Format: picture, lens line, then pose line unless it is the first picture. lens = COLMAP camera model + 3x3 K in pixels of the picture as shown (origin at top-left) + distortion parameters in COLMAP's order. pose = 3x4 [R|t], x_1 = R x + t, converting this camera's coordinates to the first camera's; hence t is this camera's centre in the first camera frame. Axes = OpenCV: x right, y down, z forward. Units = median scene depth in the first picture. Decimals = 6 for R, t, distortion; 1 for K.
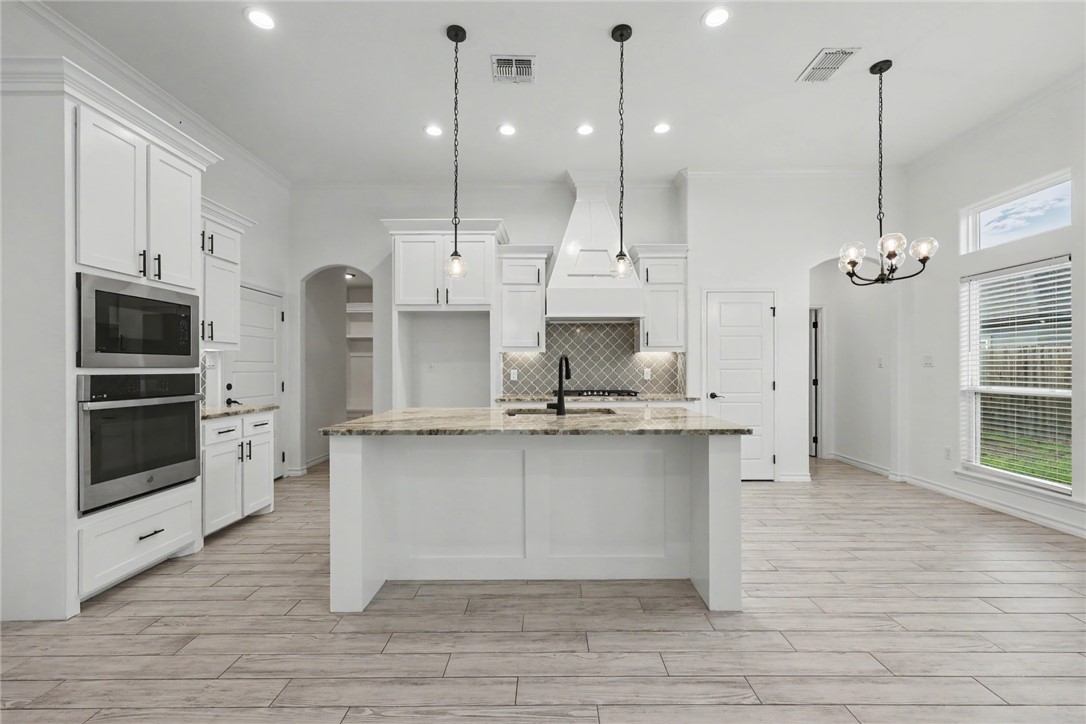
lens RADIAL K [[442.3, 0, 546.5], [0, 442.3, 367.3], [0, 0, 1]] dist [0.002176, -0.000237]
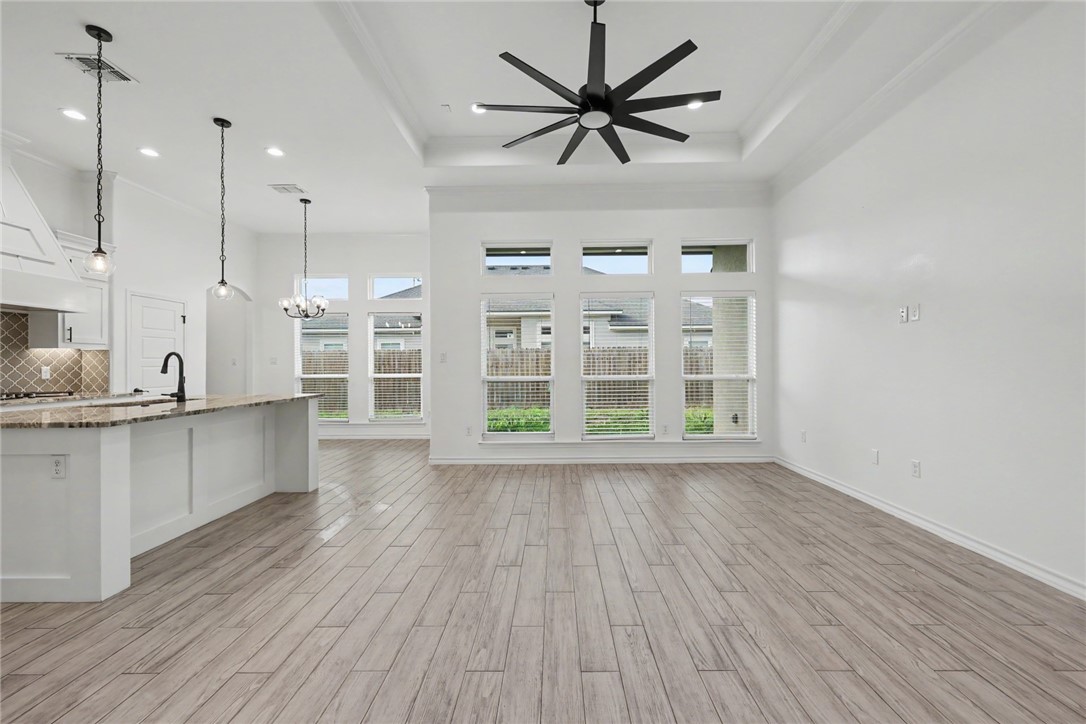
lens RADIAL K [[442.3, 0, 549.5], [0, 442.3, 360.7], [0, 0, 1]] dist [0.002176, -0.000237]
pose [[0.010962, 0.008199, 0.999906, -0.994619], [0.007505, 0.999938, -0.008281, 0.009079], [-0.999912, 0.007595, 0.010899, -0.031266]]
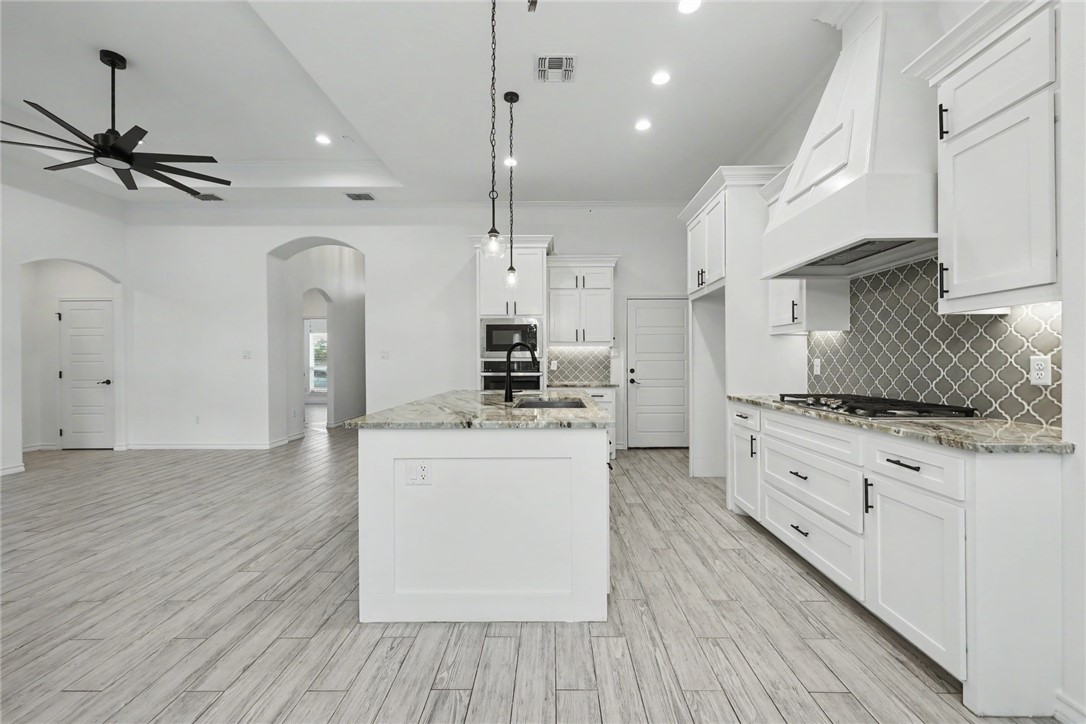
lens RADIAL K [[442.3, 0, 555.6], [0, 442.3, 356.1], [0, 0, 1]] dist [0.002176, -0.000237]
pose [[-0.000026, -0.008014, -0.999968, 0.896366], [0.004192, 0.999959, -0.008014, 0.007916], [0.999991, -0.004192, 0.000008, 0.929982]]
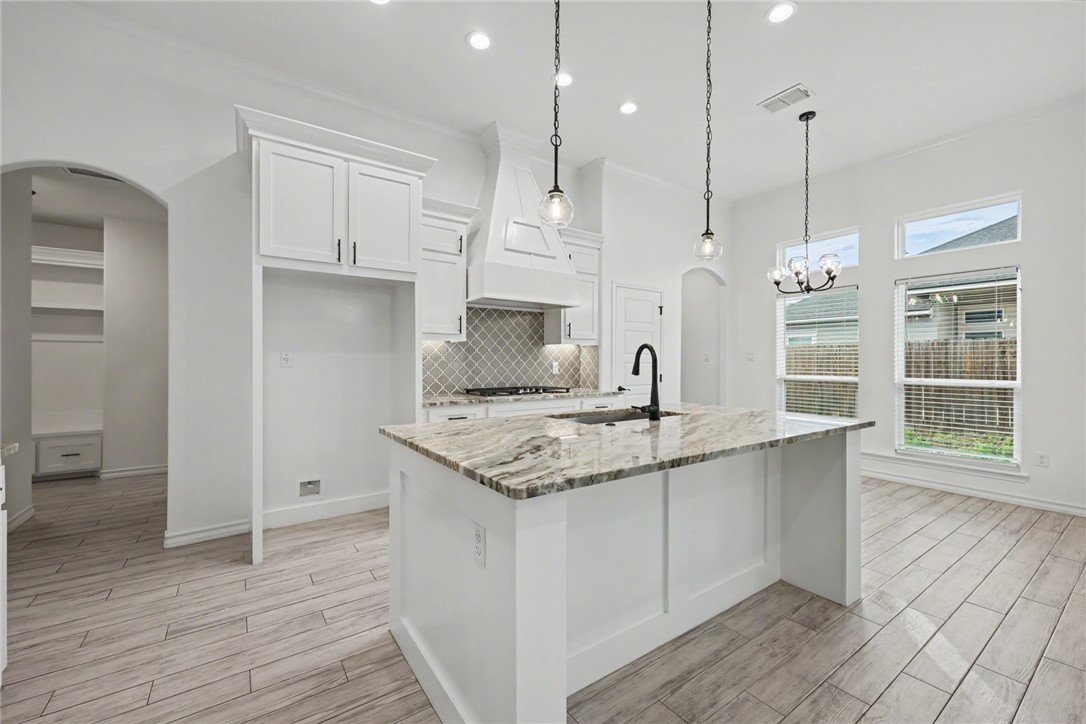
lens RADIAL K [[442.3, 0, 544.1], [0, 442.3, 362.6], [0, 0, 1]] dist [0.002176, -0.000237]
pose [[0.820578, 0.001703, 0.571532, -0.495508], [-0.003776, 0.999990, 0.002441, 0.002292], [-0.571522, -0.004162, 0.820576, 0.381183]]
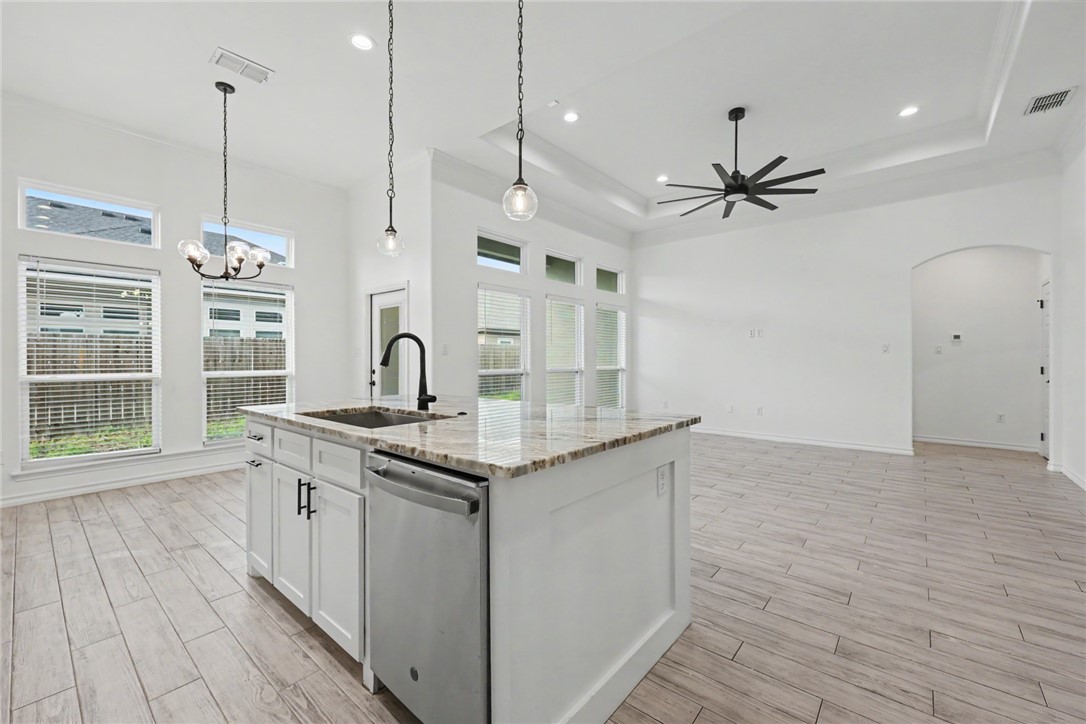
lens RADIAL K [[442.3, 0, 552.1], [0, 442.3, 356.1], [0, 0, 1]] dist [0.002176, -0.000237]
pose [[-0.767670, 0.004913, 0.640827, -0.561670], [0.002669, 0.999986, -0.004469, 0.010630], [-0.640840, -0.001720, -0.767672, 1.240430]]
